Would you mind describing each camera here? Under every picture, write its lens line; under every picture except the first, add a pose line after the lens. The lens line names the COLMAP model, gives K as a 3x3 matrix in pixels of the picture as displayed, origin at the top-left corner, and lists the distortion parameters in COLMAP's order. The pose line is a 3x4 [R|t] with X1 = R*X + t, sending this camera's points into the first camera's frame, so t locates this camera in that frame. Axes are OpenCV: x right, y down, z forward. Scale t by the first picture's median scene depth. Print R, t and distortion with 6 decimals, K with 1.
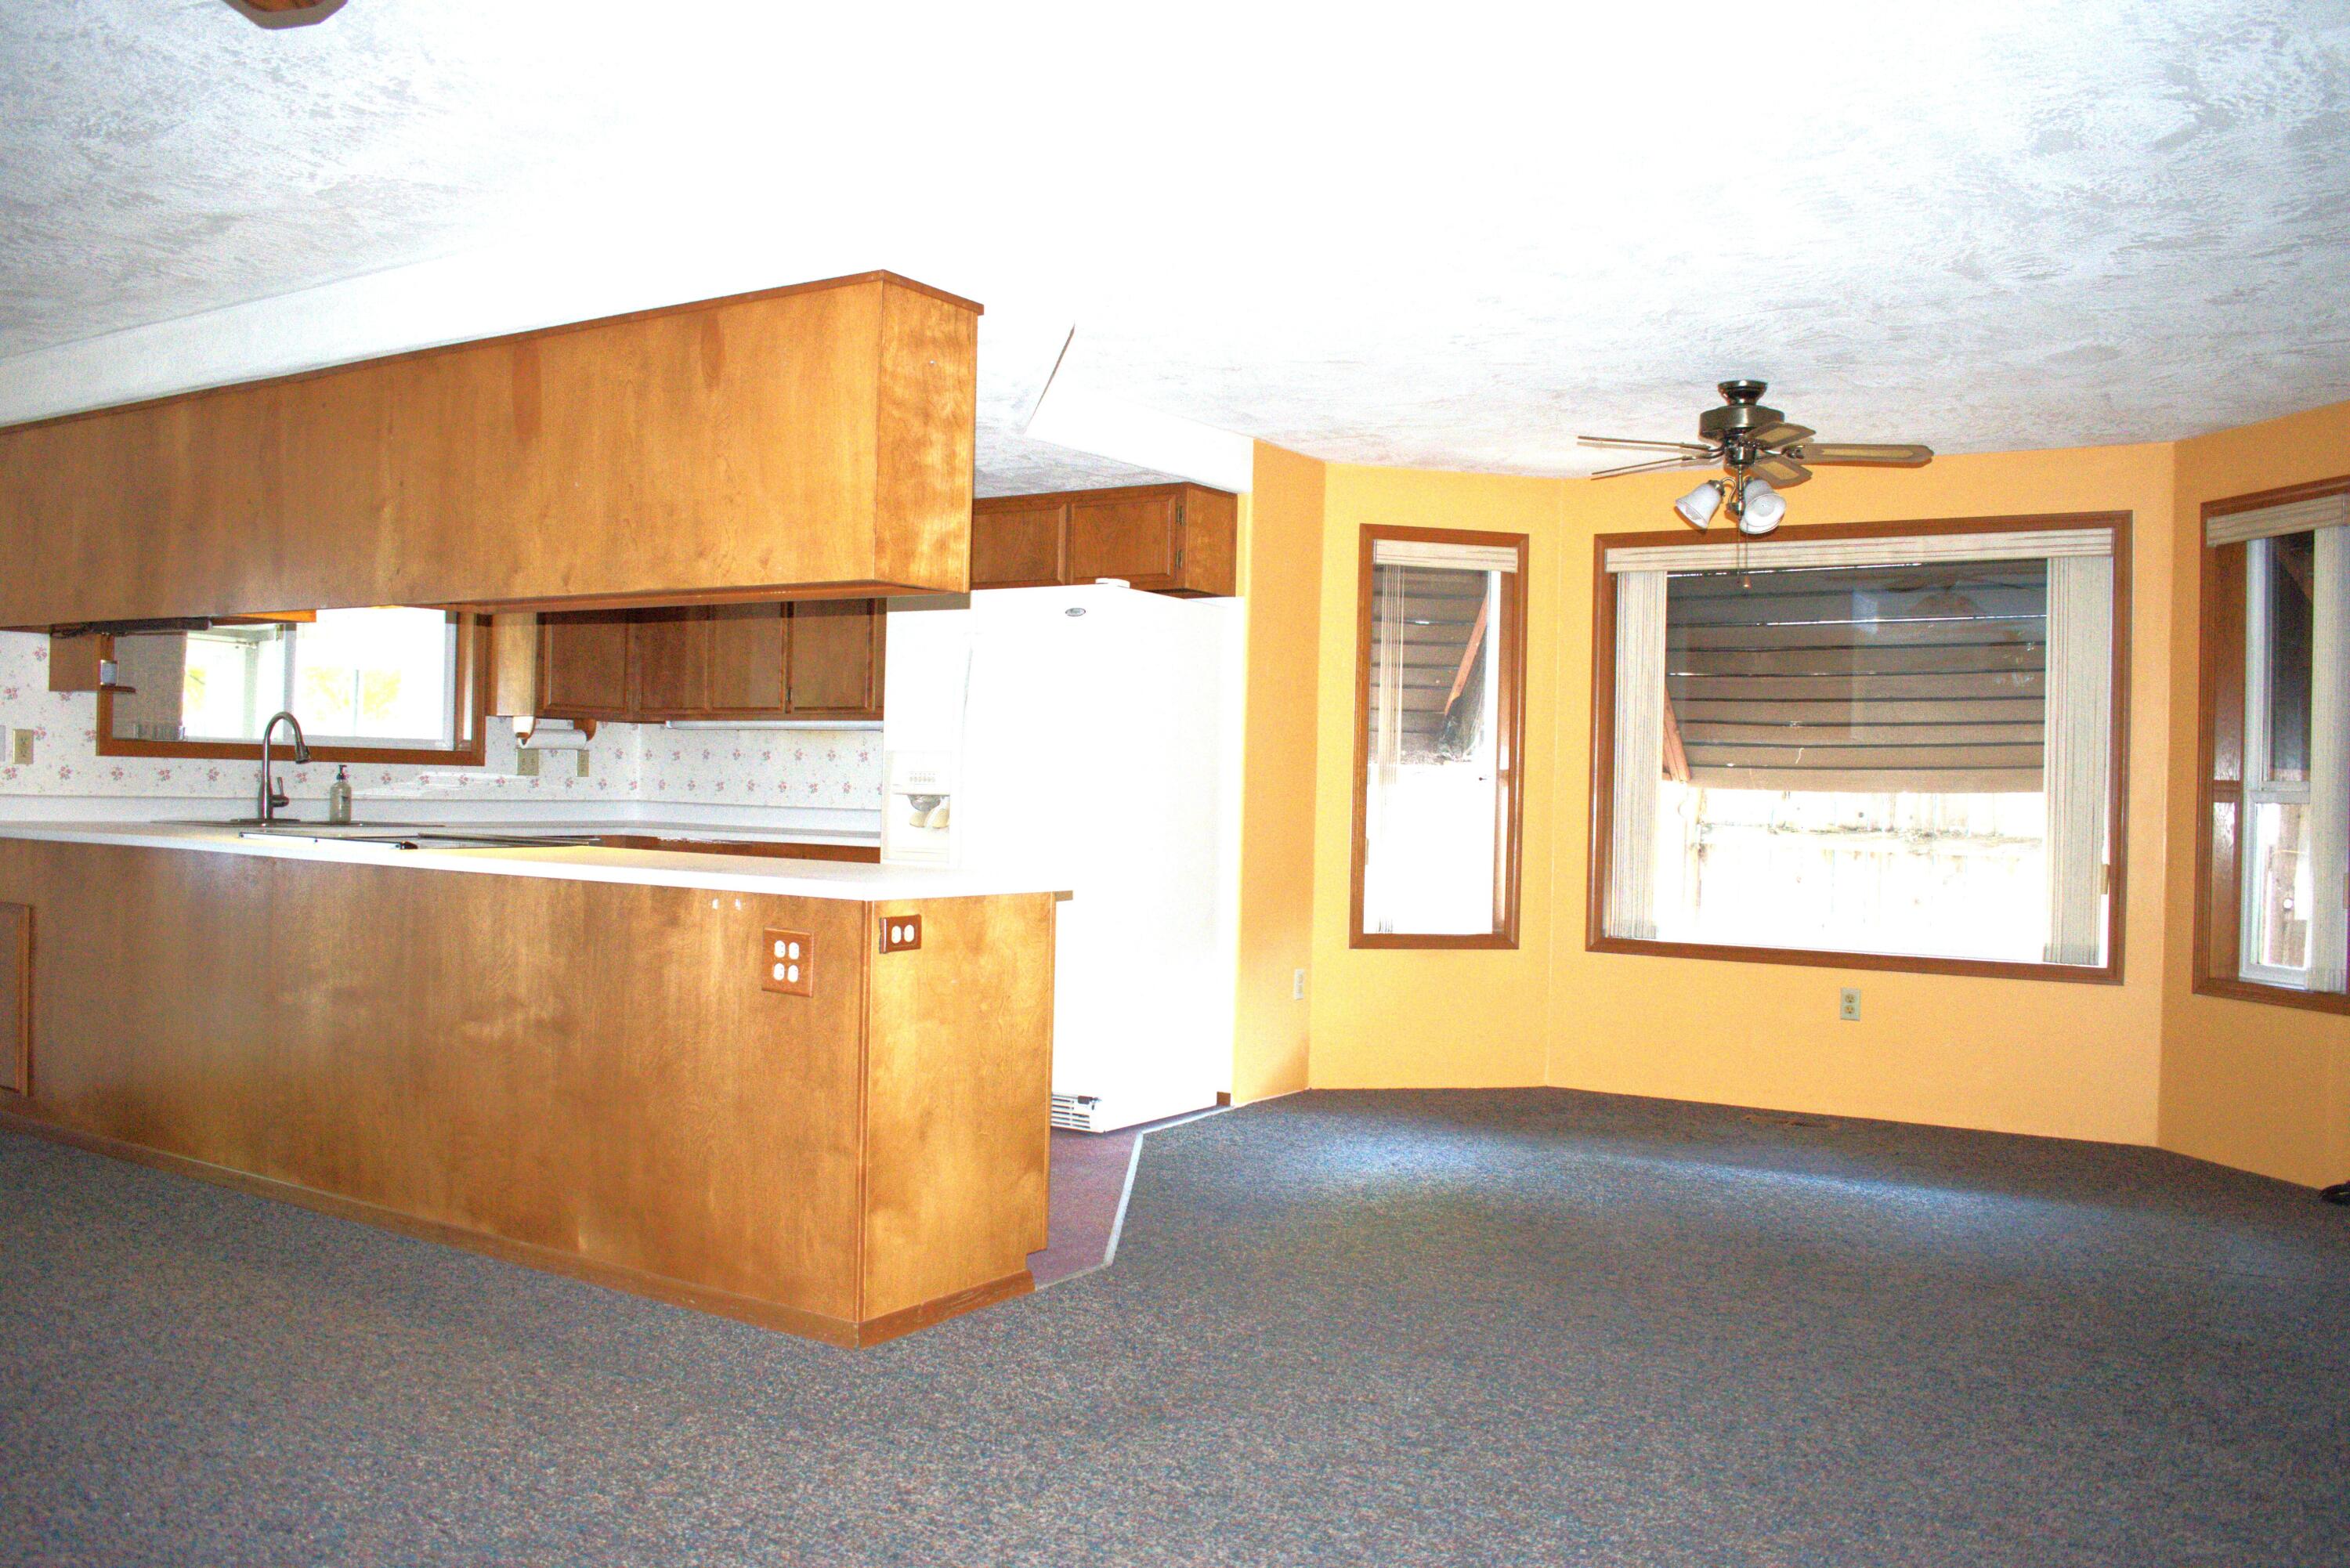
lens RADIAL K [[1867.0, 0, 1175.0], [0, 1867.0, 784.0], [0, 0, 1]] dist [-0.007202, -0.003095]
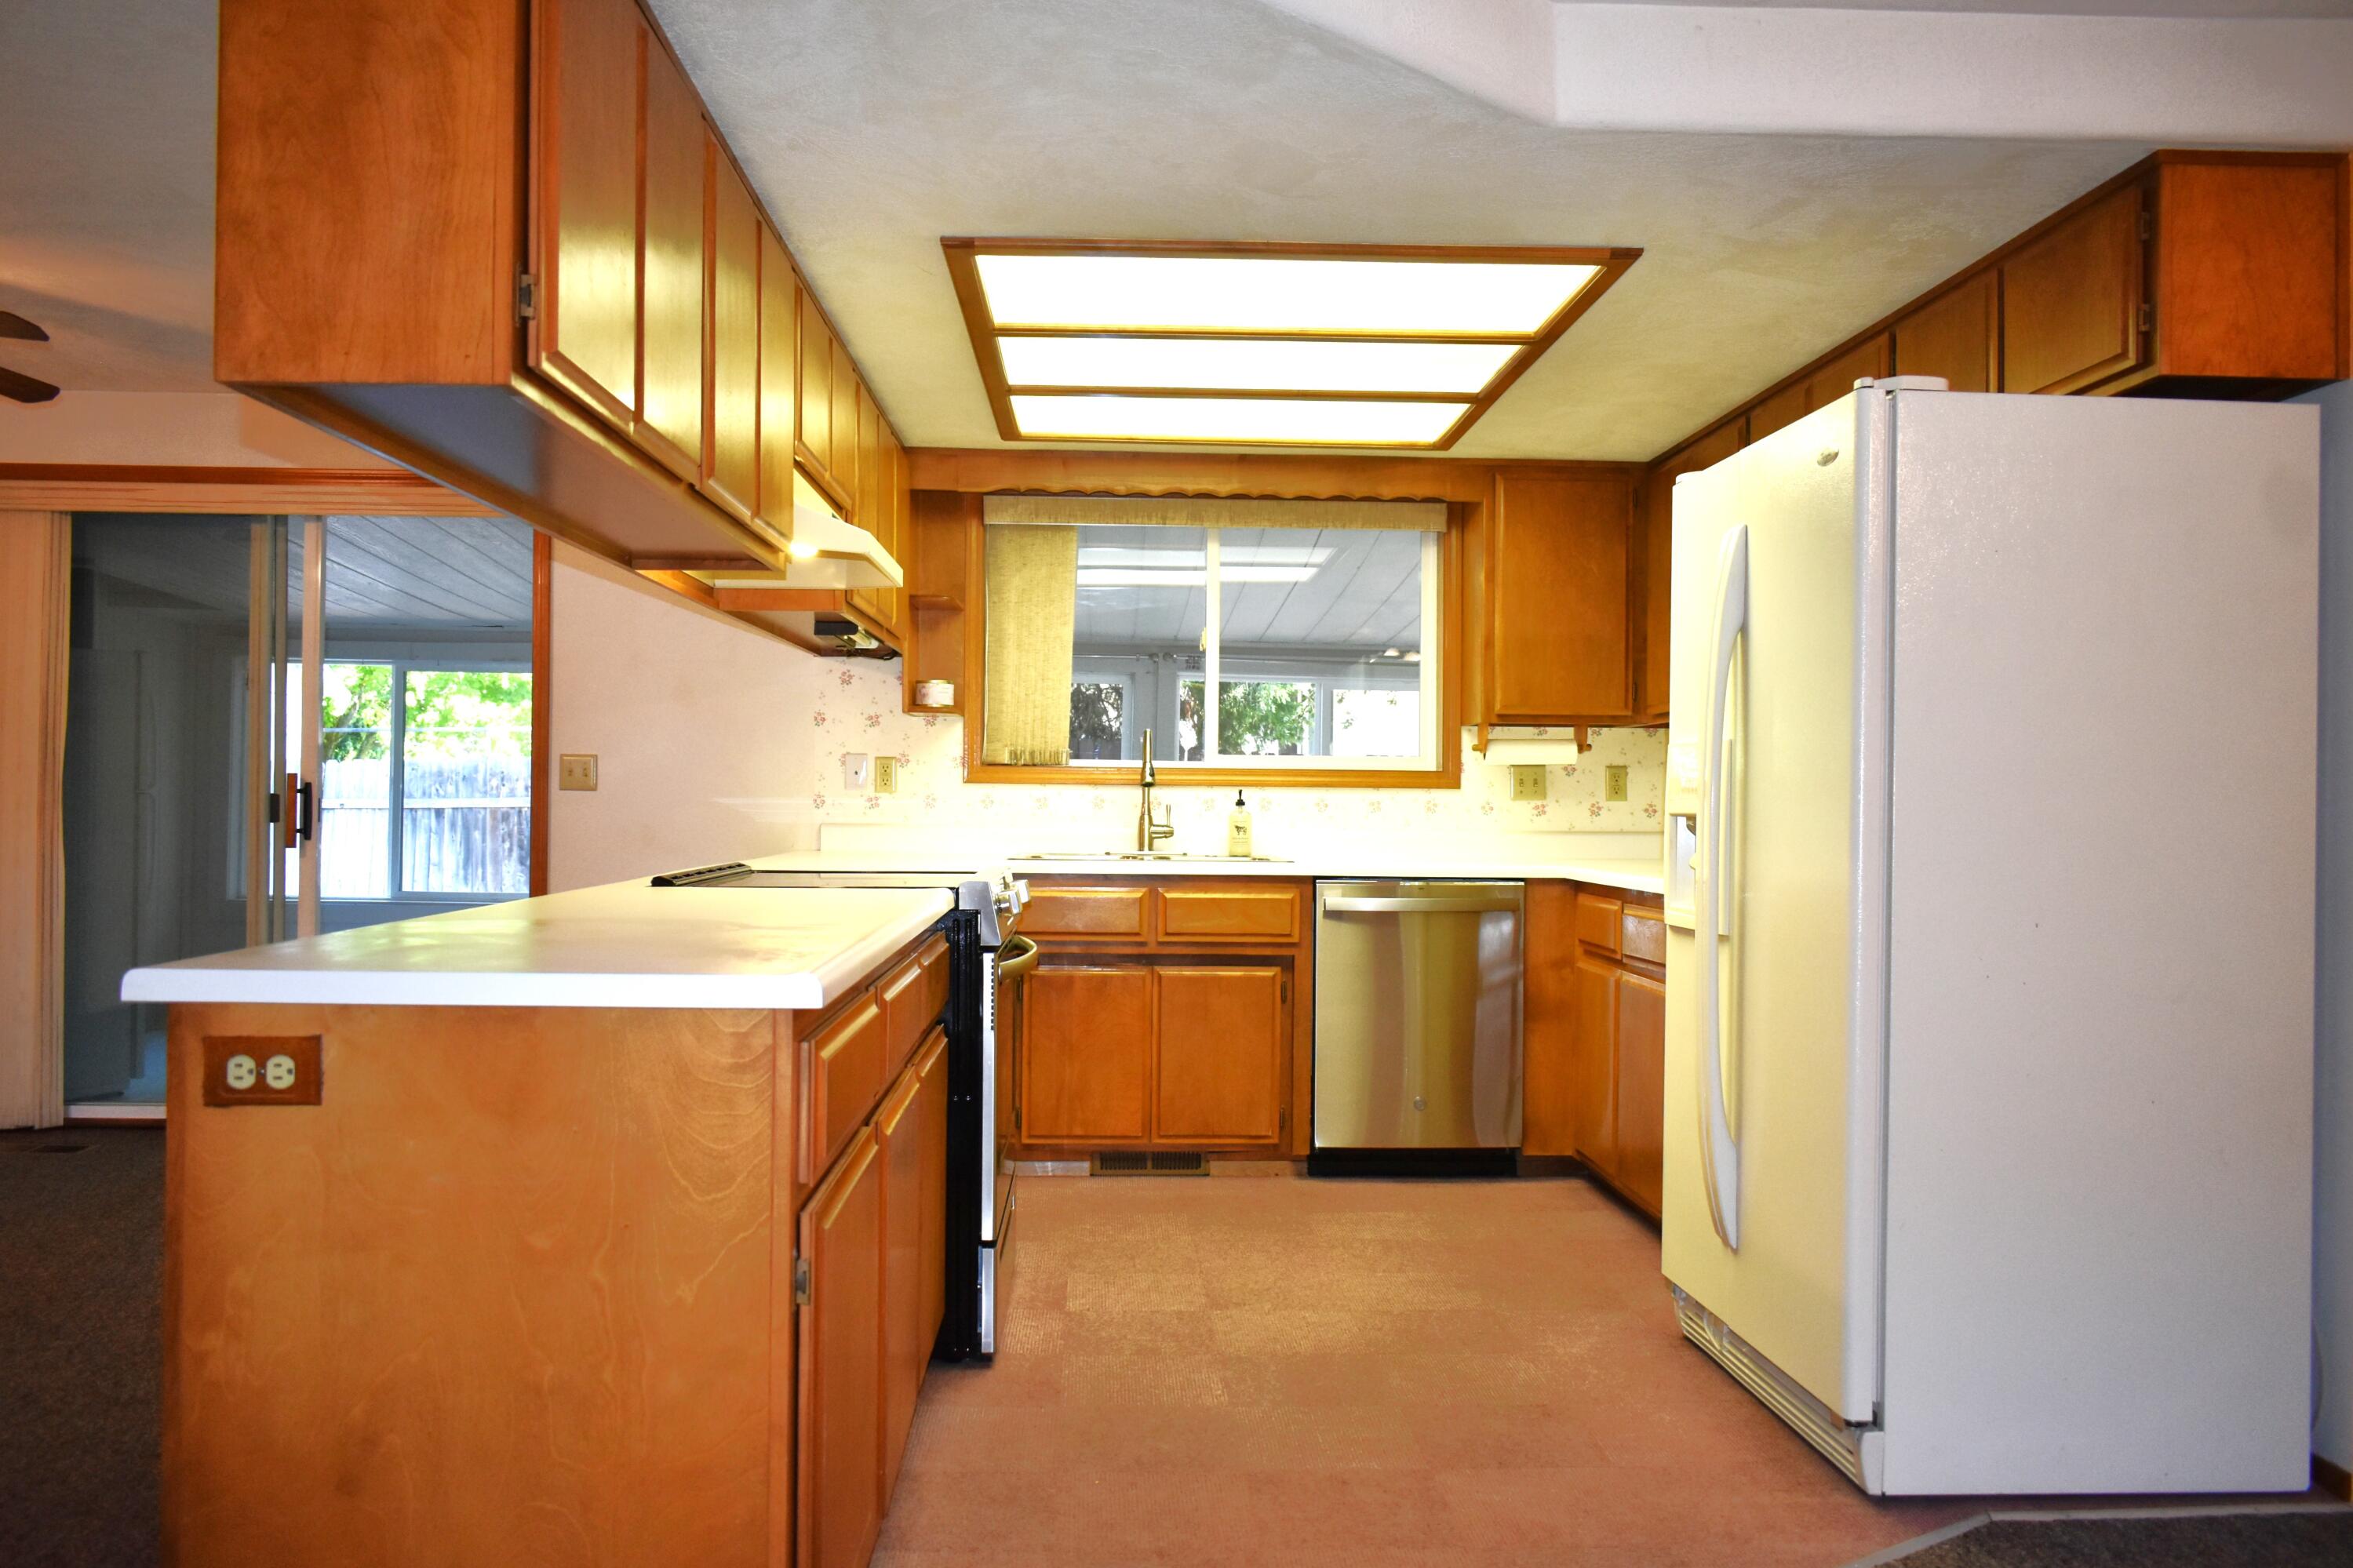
lens RADIAL K [[1869.3, 0, 1176.5], [0, 1869.3, 784.0], [0, 0, 1]] dist [-0.007202, -0.003095]
pose [[0.596073, -0.023340, -0.802591, 0.242087], [0.004911, 0.999665, -0.025424, 0.009929], [0.802916, 0.011213, 0.595987, 0.533839]]
